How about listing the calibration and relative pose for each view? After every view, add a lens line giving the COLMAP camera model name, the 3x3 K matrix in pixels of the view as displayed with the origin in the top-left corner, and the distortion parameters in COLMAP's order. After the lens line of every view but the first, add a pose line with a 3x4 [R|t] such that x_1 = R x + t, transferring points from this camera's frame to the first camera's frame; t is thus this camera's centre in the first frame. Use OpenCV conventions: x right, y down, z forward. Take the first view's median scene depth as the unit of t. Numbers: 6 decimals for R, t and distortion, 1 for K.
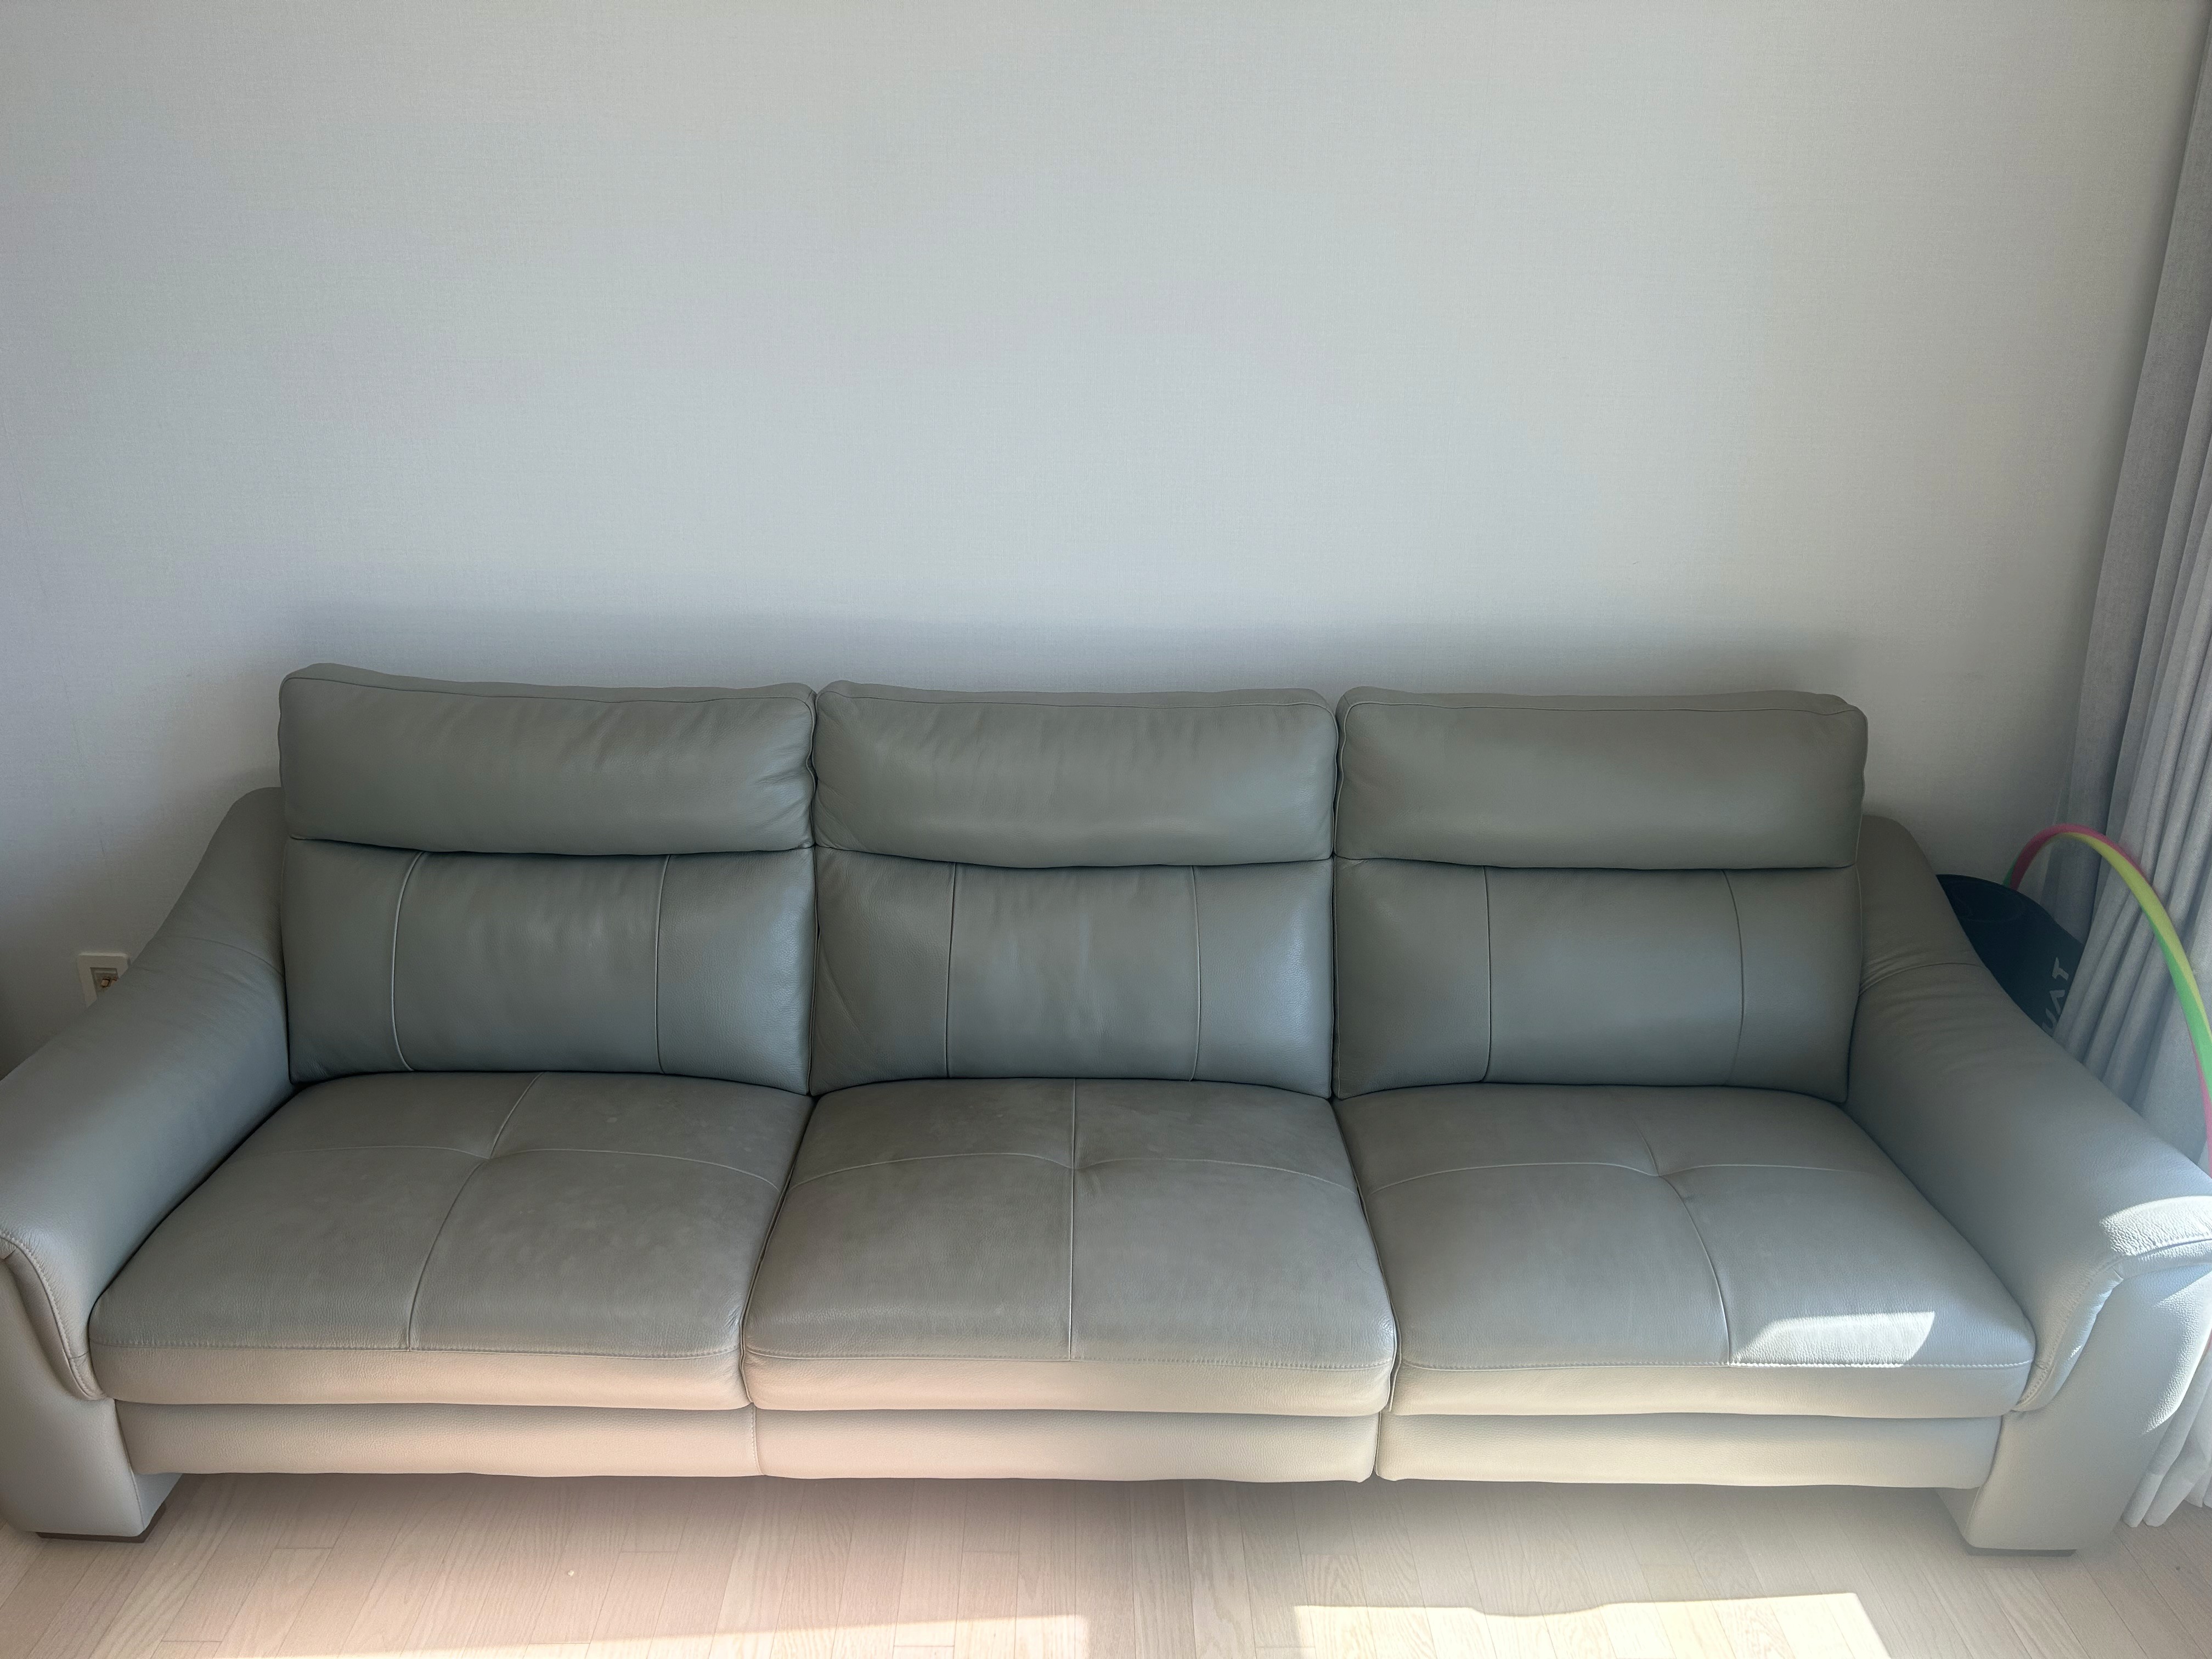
lens RADIAL K [[1676.0, 0, 1131.3], [0, 1676.0, 828.5], [0, 0, 1]] dist [0.033942, -0.046347]
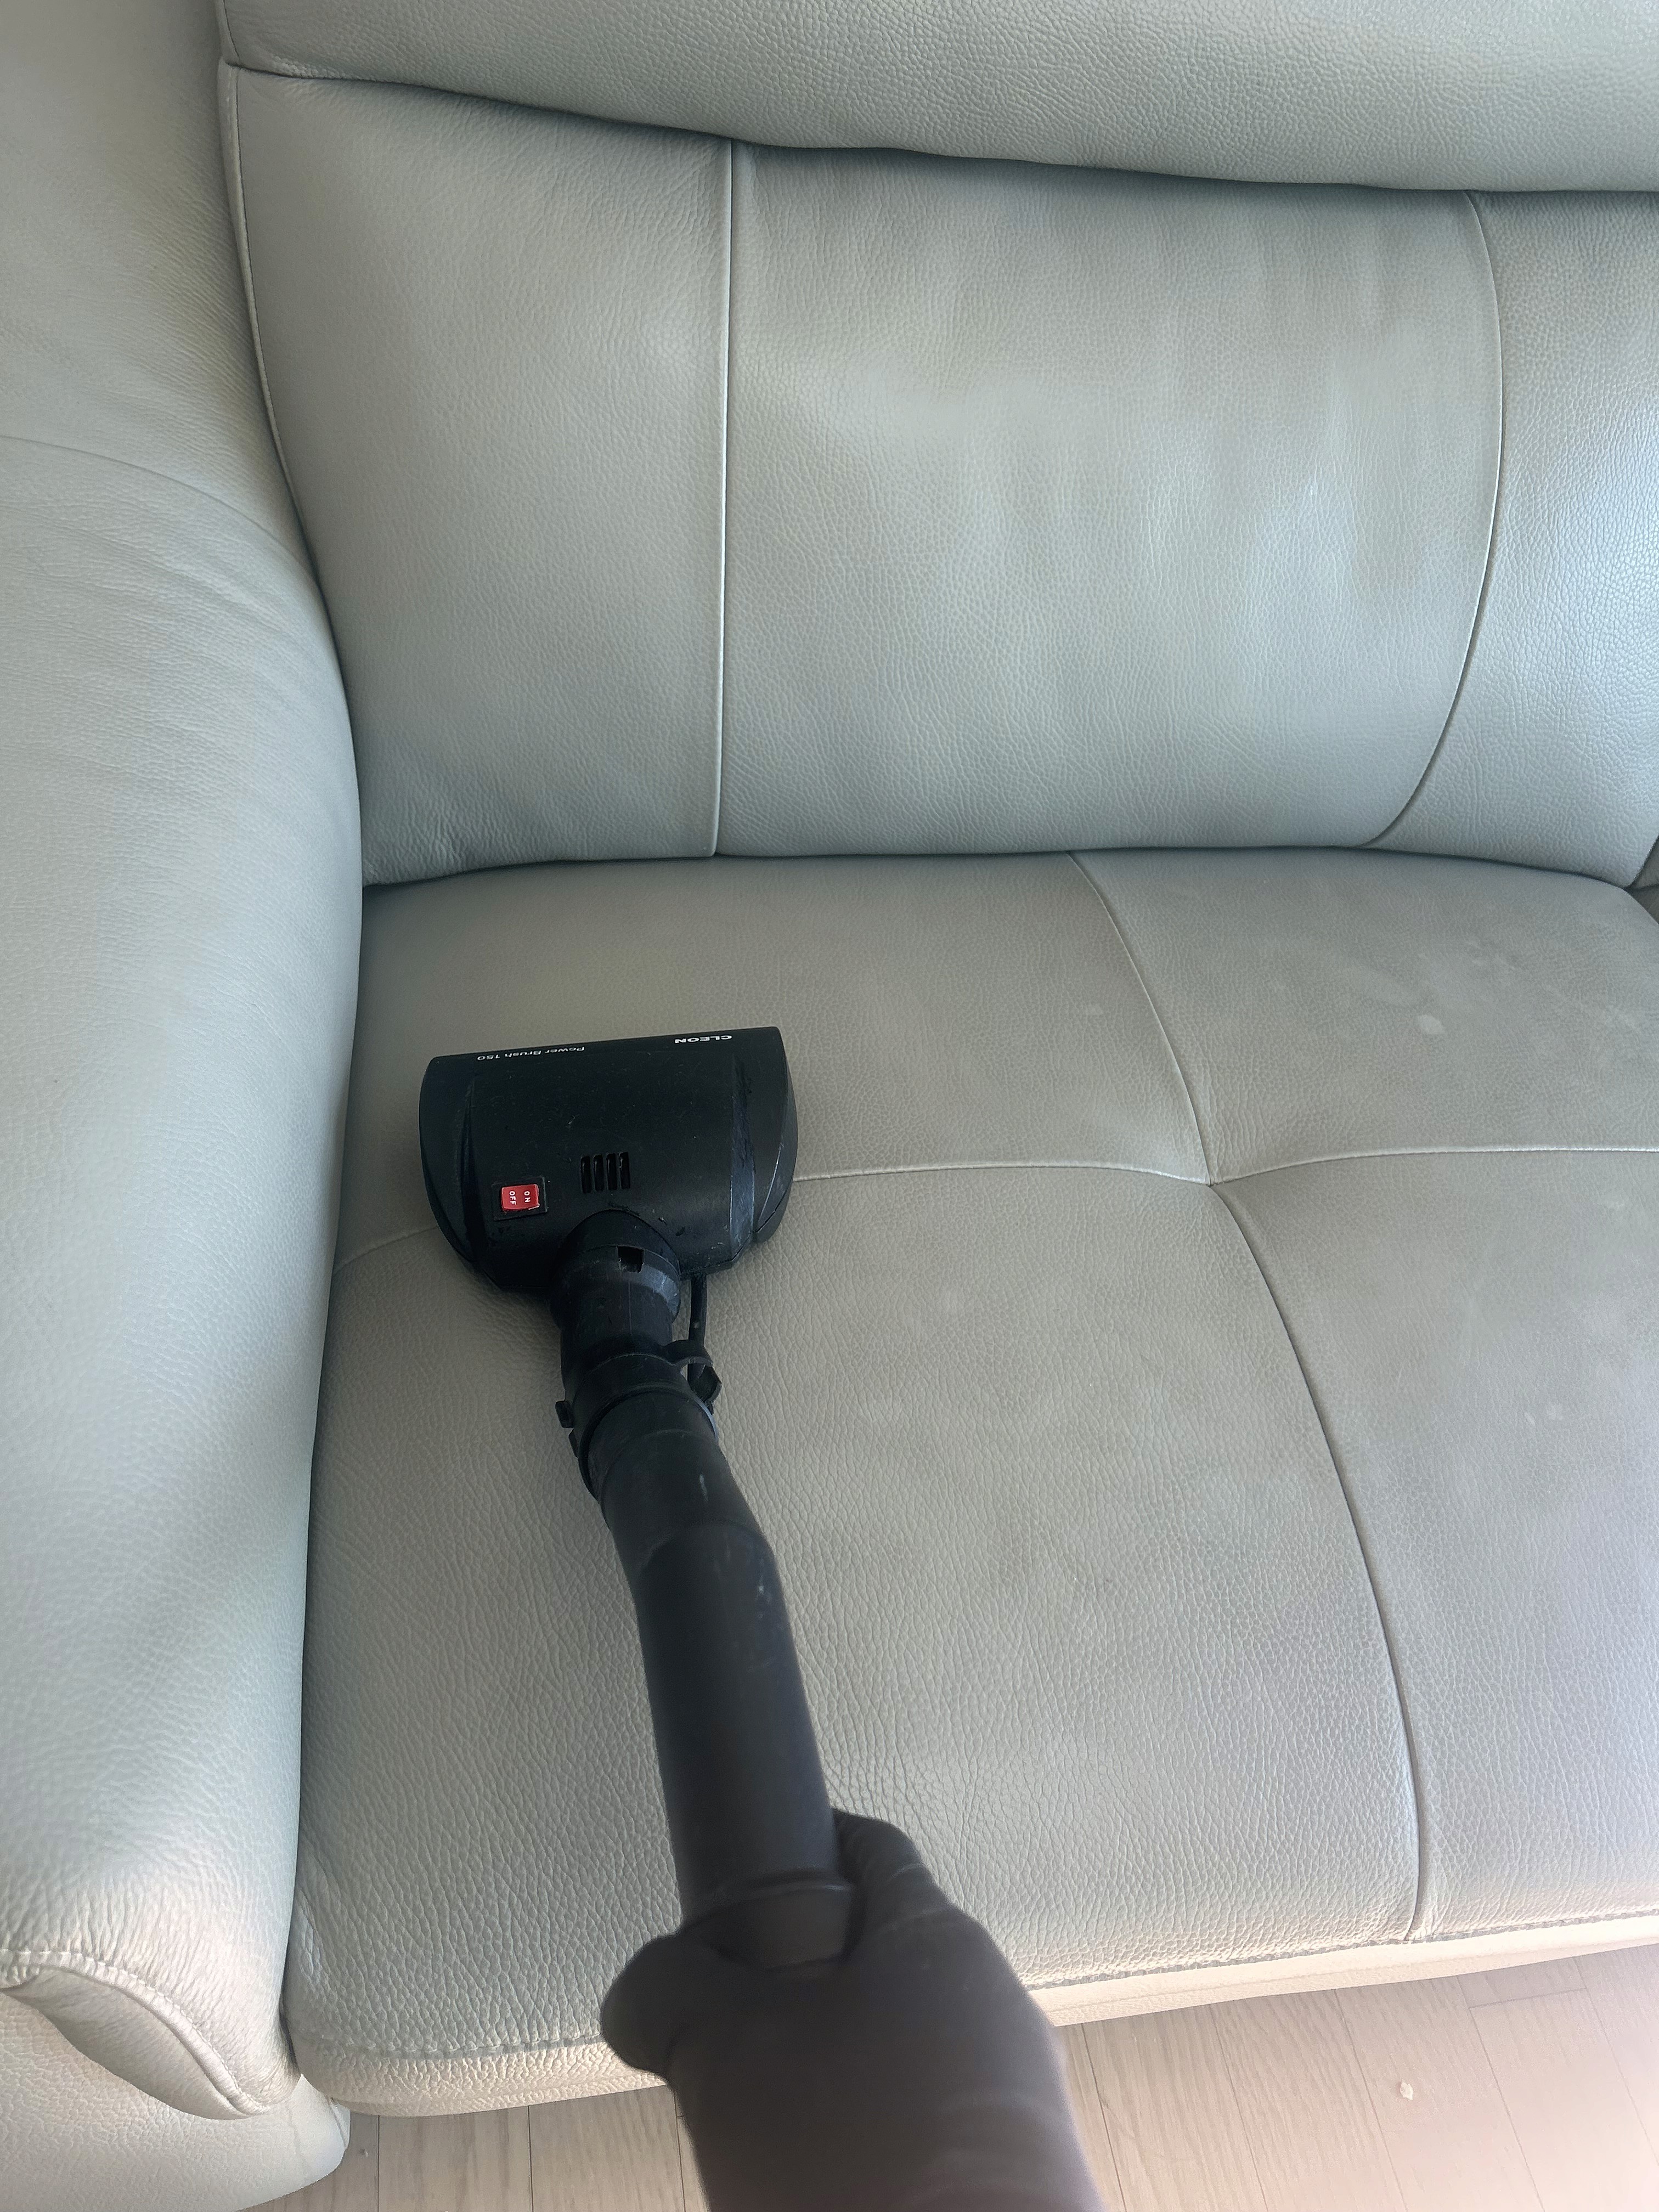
lens RADIAL K [[1676.0, 0, 818.8], [0, 1676.0, 1133.5], [0, 0, 1]] dist [0.033942, -0.046347]
pose [[0.986251, -0.040755, 0.160147, -0.463928], [-0.035305, 0.894772, 0.445126, 0.037647], [-0.161437, -0.444660, 0.881031, 0.656955]]
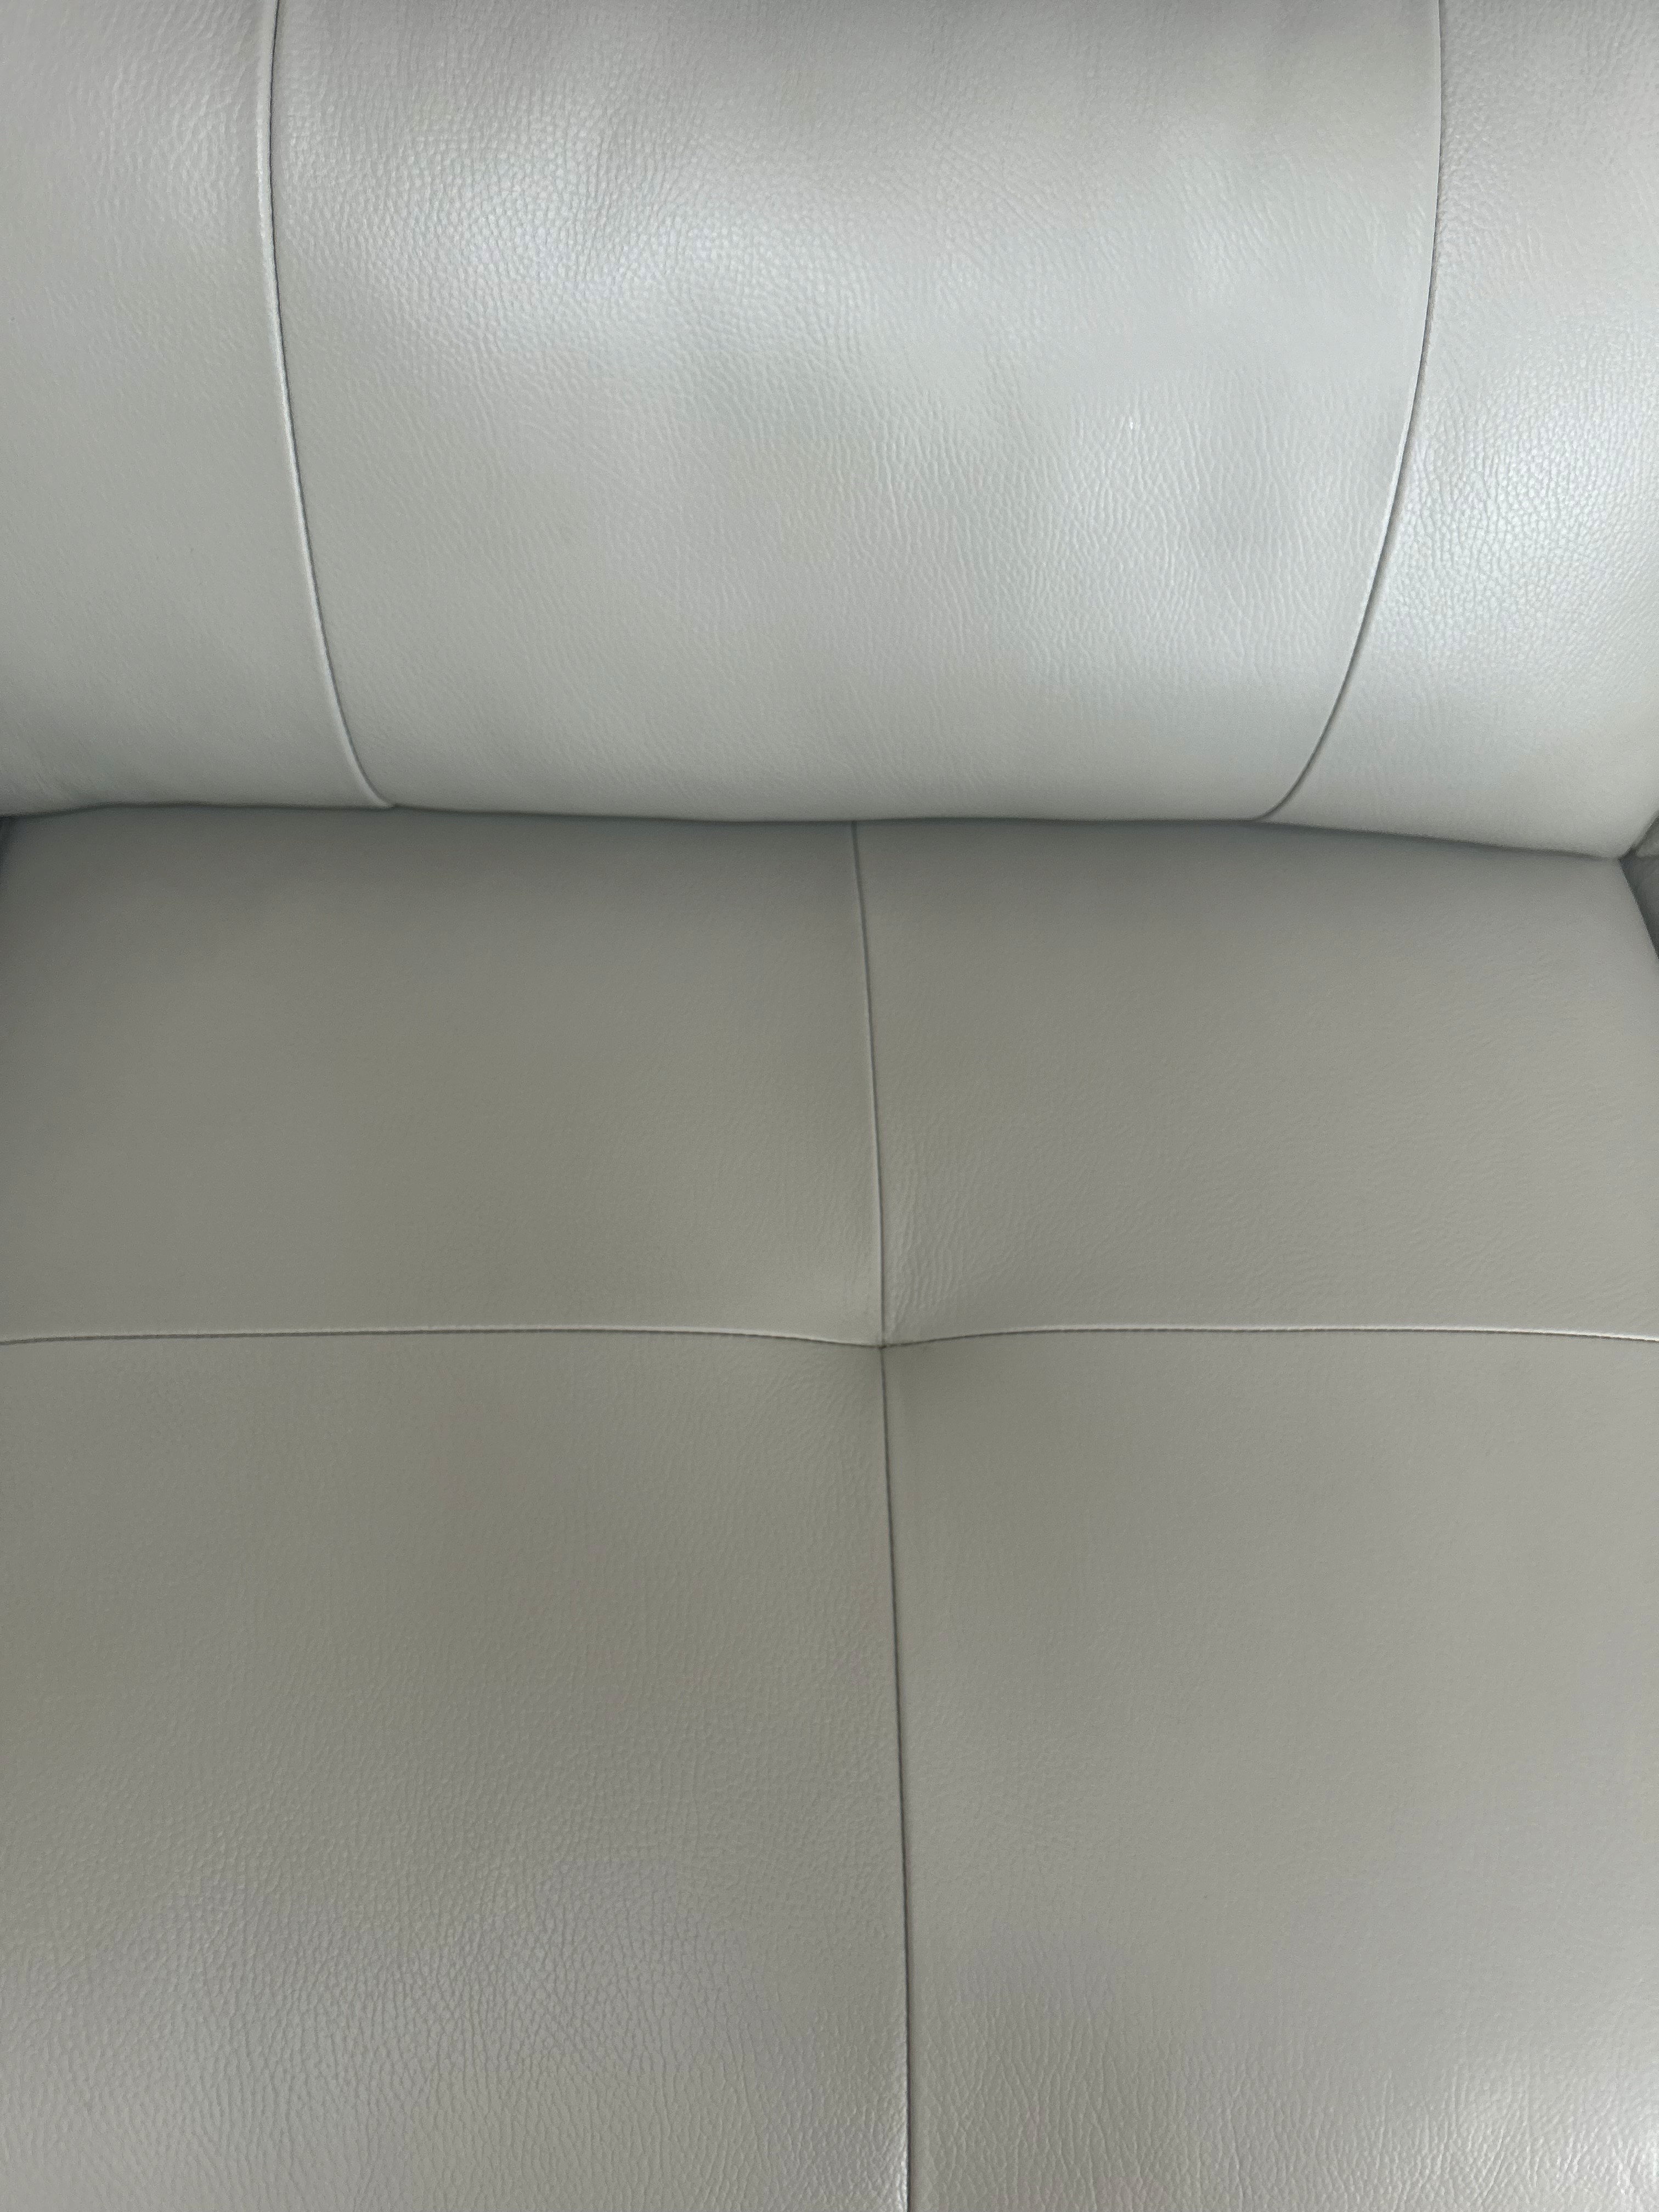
lens RADIAL K [[1676.0, 0, 818.8], [0, 1676.0, 1133.5], [0, 0, 1]] dist [0.033942, -0.046347]
pose [[0.998799, 0.001032, 0.048983, -0.367068], [-0.033240, 0.748767, 0.661999, -0.008032], [-0.035994, -0.662832, 0.747902, 0.745450]]
